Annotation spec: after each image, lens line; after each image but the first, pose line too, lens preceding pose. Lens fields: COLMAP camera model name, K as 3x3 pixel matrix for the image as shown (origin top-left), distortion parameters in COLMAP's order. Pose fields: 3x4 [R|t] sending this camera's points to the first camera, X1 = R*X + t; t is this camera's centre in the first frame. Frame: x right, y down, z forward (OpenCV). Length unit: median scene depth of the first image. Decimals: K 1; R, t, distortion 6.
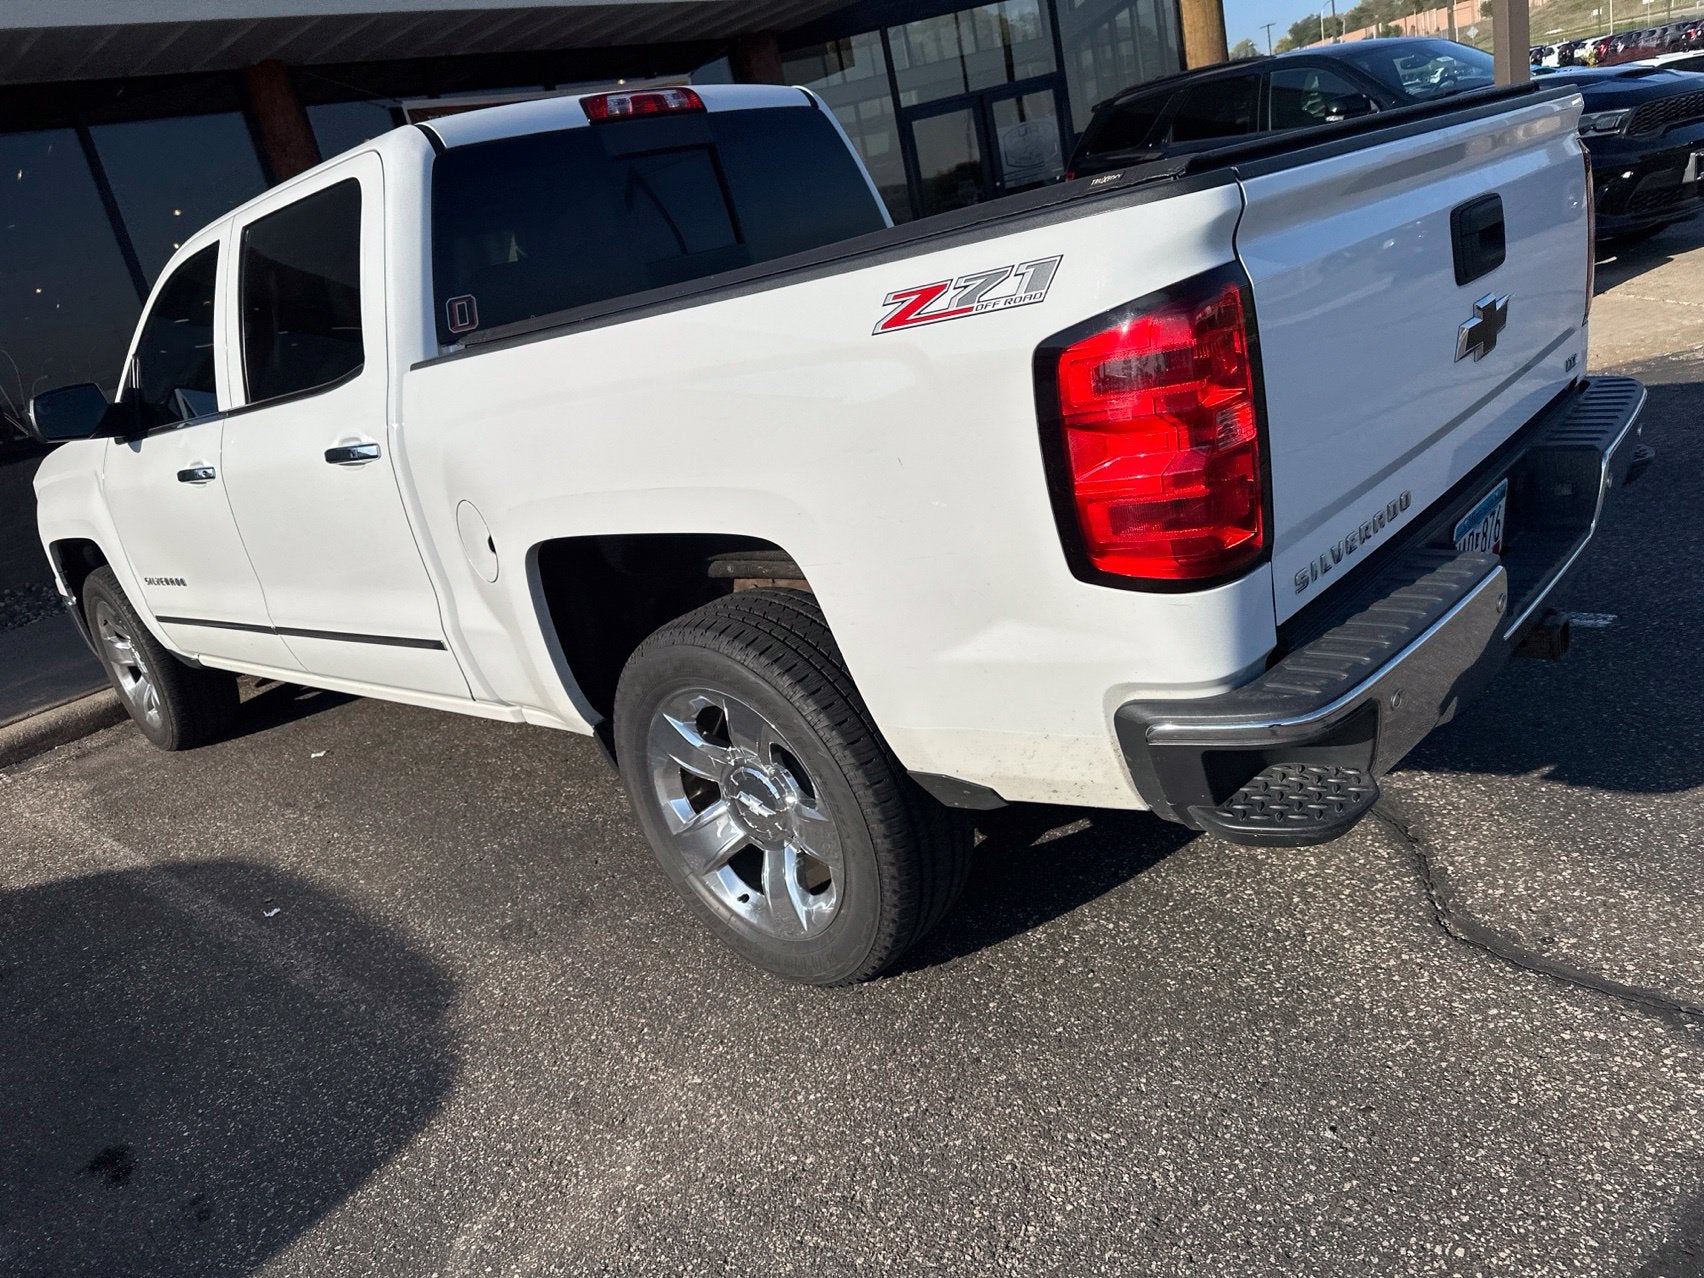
lens RADIAL K [[1205.2, 0, 861.3], [0, 1205.2, 658.0], [0, 0, 1]] dist [0.040961, -0.054277]
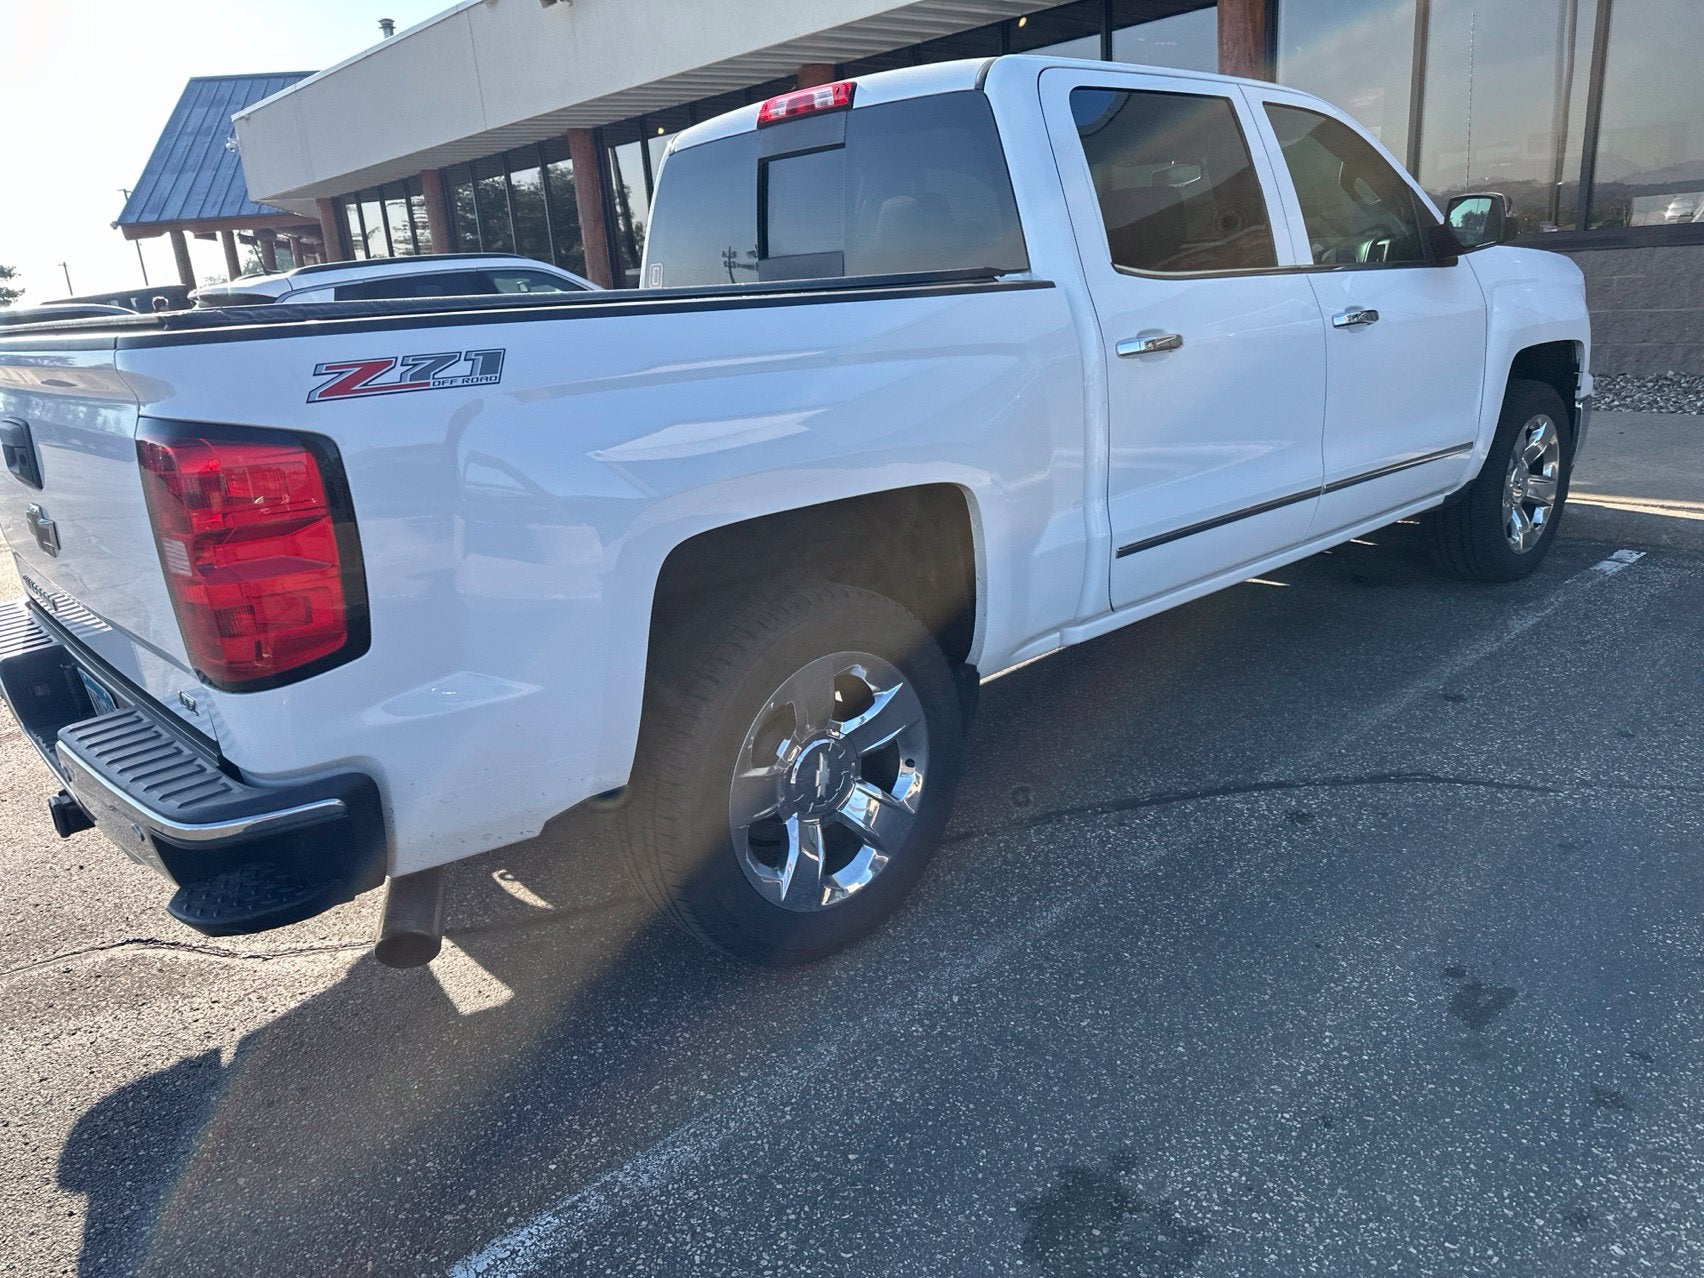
lens RADIAL K [[1205.2, 0, 850.3], [0, 1205.2, 650.3], [0, 0, 1]] dist [0.040961, -0.054277]
pose [[-0.083604, 0.499045, -0.862534, 1.244926], [-0.242579, 0.829334, 0.503349, -0.783535], [0.966523, 0.251314, 0.051722, 1.436052]]
